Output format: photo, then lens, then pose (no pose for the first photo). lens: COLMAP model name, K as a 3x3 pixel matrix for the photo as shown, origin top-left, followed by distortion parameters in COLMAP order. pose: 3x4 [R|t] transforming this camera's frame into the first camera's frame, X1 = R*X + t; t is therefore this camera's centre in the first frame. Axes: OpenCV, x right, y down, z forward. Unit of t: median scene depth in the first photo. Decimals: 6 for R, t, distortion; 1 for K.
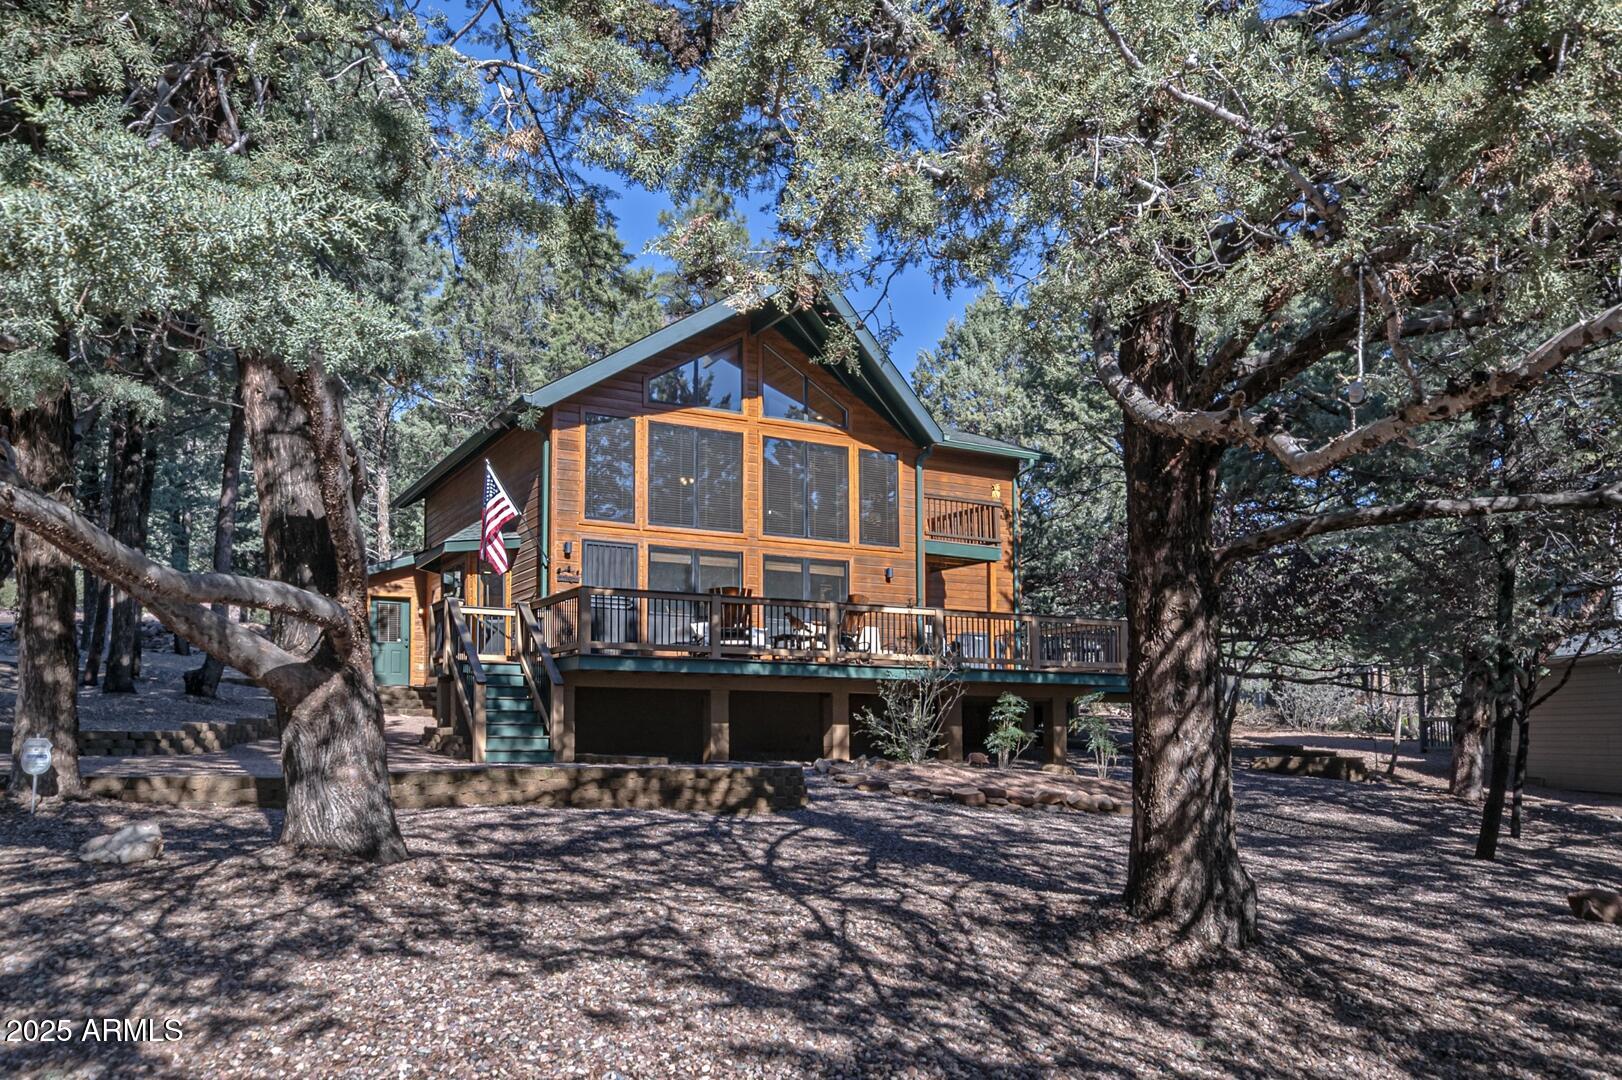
lens RADIAL K [[1244.6, 0, 811.0], [0, 1244.6, 540.0], [0, 0, 1]] dist [0.036826, -0.000672]
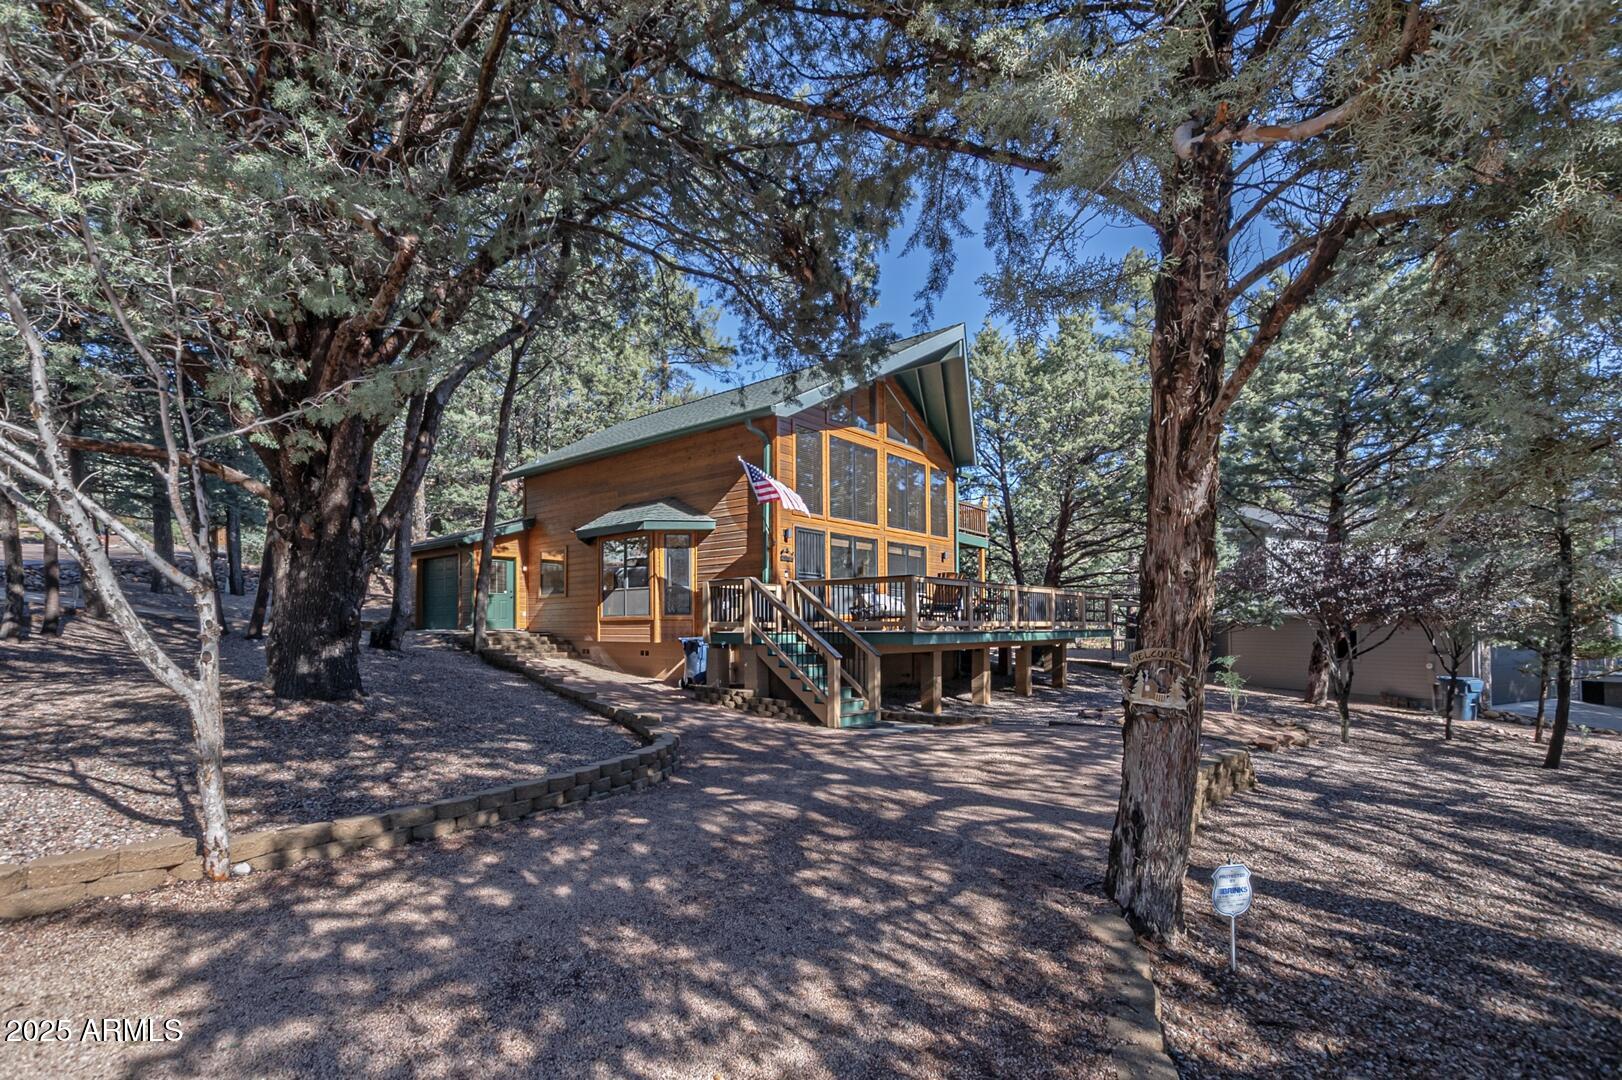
lens RADIAL K [[731.7, 0, 811.0], [0, 731.7, 540.0], [0, 0, 1]] dist [-0.002125, -0.000239]
pose [[0.934326, 0.036306, 0.354567, -0.403167], [-0.049915, 0.998323, 0.029310, -0.008860], [-0.352908, -0.045083, 0.934571, 0.294481]]
